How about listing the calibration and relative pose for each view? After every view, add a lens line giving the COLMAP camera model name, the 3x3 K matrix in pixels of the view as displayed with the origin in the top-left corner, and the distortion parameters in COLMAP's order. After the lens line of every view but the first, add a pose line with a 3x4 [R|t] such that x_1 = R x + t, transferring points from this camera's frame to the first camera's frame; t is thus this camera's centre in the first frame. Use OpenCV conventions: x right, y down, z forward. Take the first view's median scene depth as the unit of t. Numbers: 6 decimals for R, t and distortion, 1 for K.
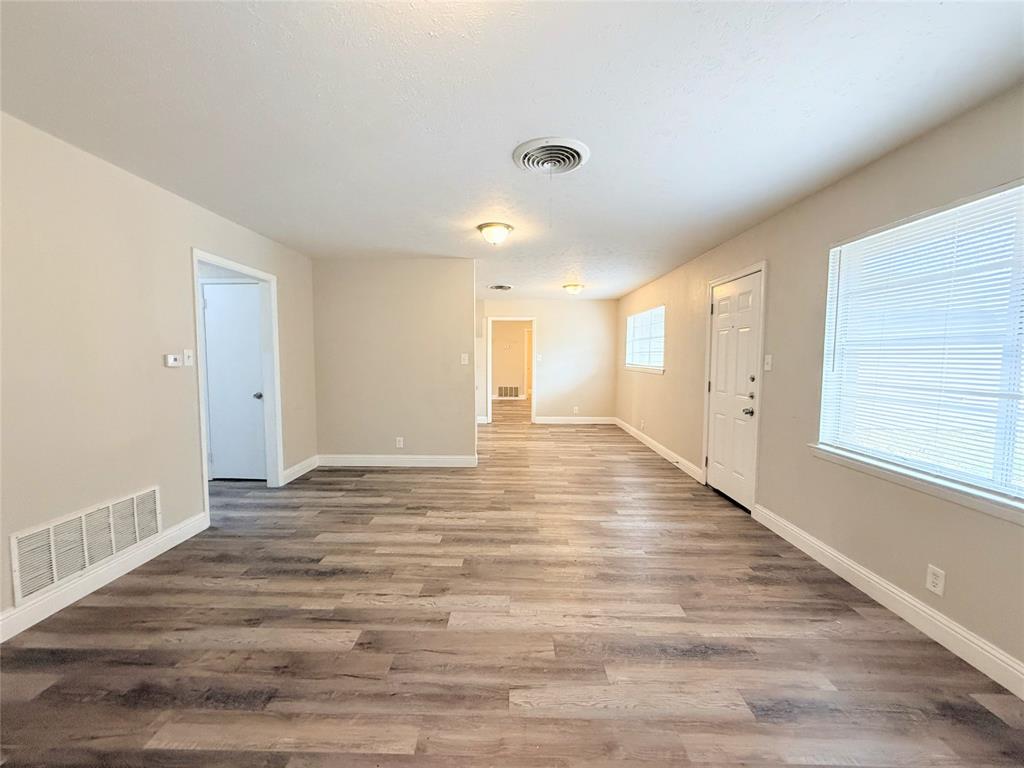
lens RADIAL K [[410.5, 0, 510.8], [0, 410.5, 385.3], [0, 0, 1]] dist [-0.000565, -0.000023]
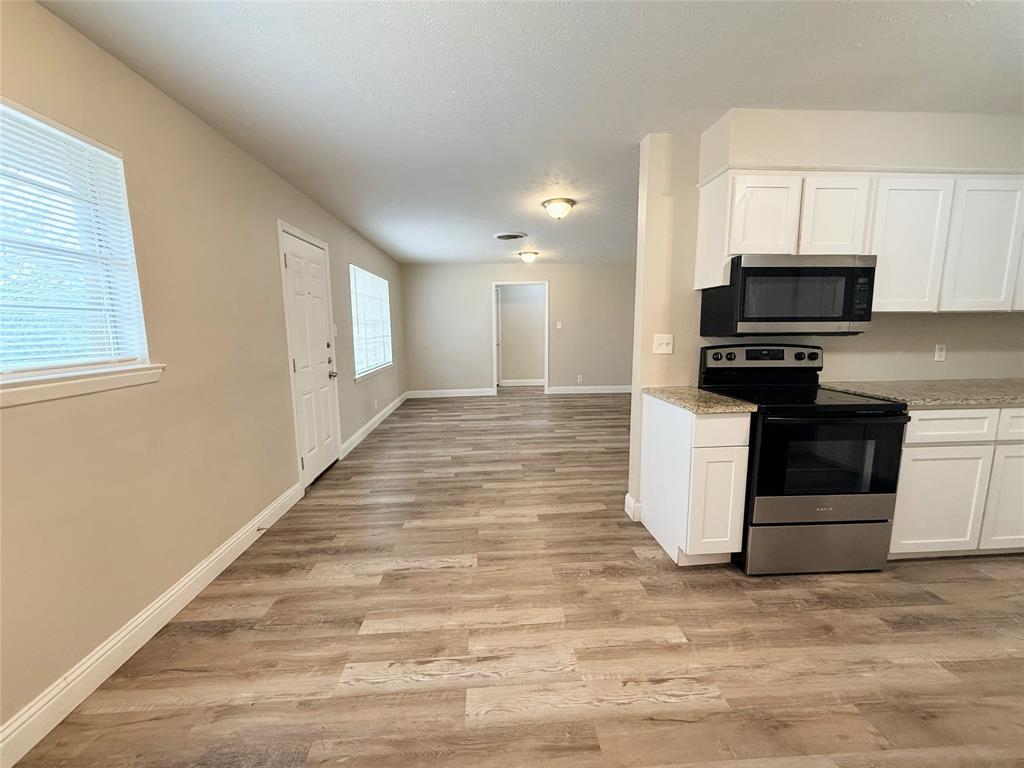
lens RADIAL K [[410.5, 0, 509.7], [0, 410.5, 383.6], [0, 0, 1]] dist [-0.000565, -0.000023]
pose [[-0.997102, 0.019820, -0.073451, 0.159964], [0.003727, 0.977035, 0.213046, -0.138752], [0.075987, 0.212155, -0.974277, 1.956733]]
